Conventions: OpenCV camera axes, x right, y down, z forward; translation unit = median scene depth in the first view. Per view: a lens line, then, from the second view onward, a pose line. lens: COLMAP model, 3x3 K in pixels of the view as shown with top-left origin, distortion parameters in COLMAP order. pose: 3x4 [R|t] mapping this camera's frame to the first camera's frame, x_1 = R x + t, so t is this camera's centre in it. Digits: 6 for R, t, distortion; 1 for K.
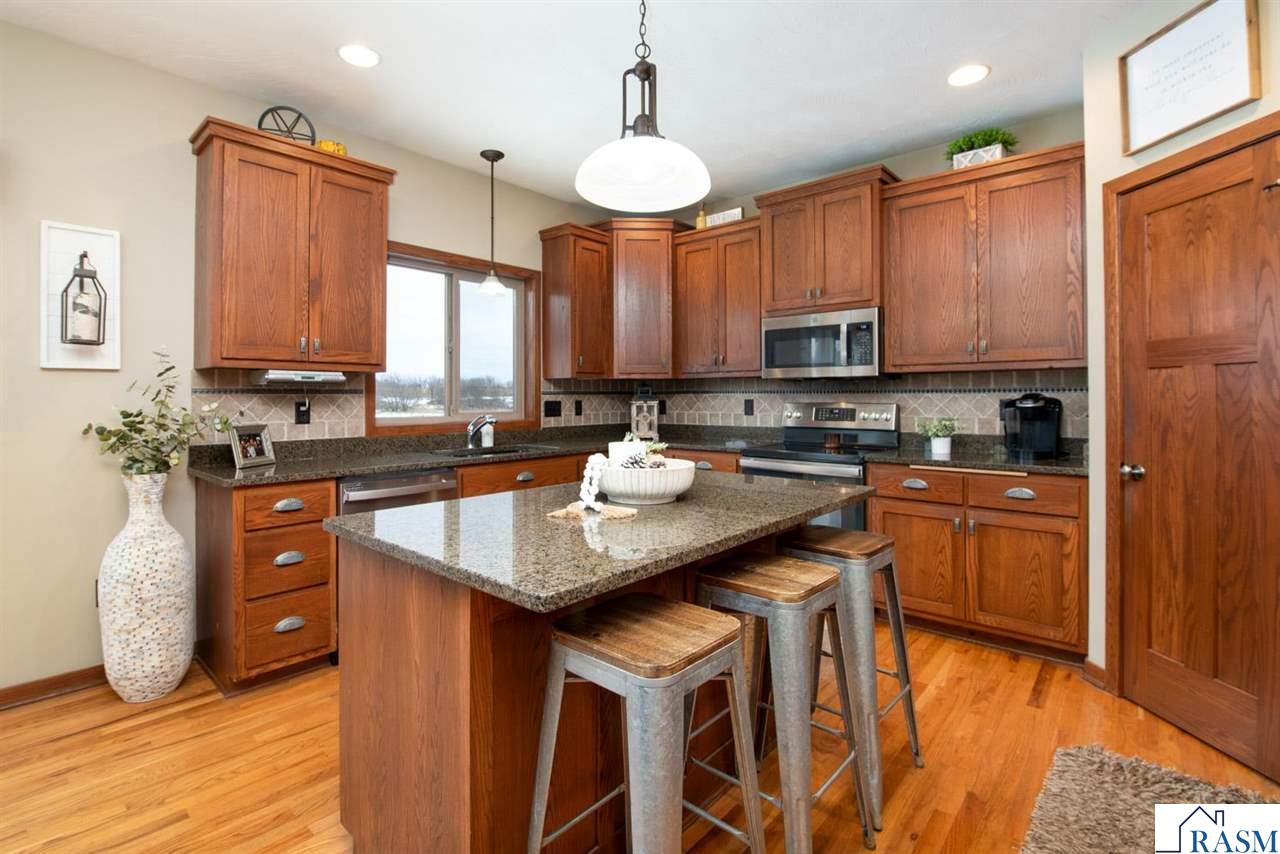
lens RADIAL K [[581.4, 0, 608.2], [0, 581.4, 398.2], [0, 0, 1]] dist [-0.020834, -0.000432]
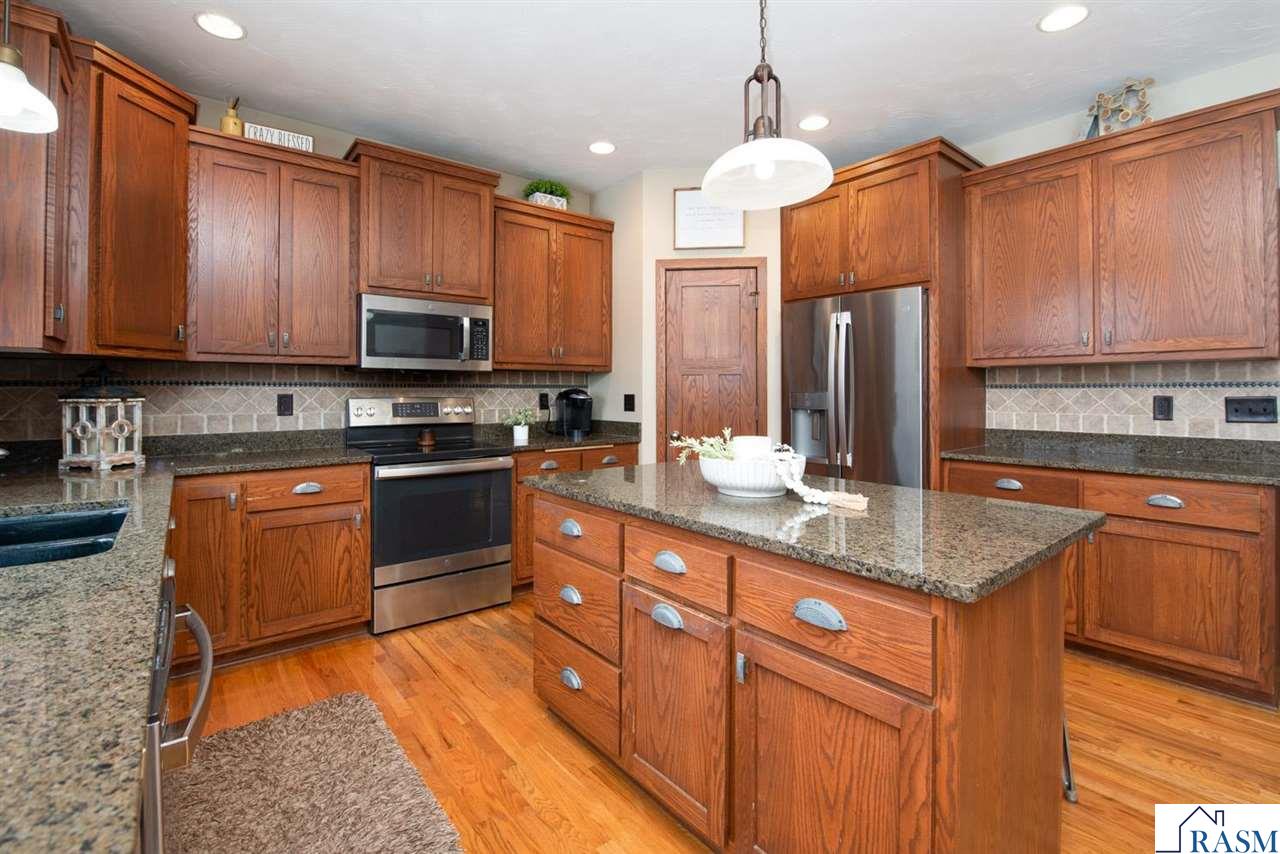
lens RADIAL K [[582.1, 0, 645.9], [0, 582.1, 392.3], [0, 0, 1]] dist [0.001684, 0.000161]
pose [[0.143570, -0.001537, 0.989639, -0.201593], [0.000391, 0.999999, 0.001497, -0.000657], [-0.989640, 0.000172, 0.143571, 0.207698]]
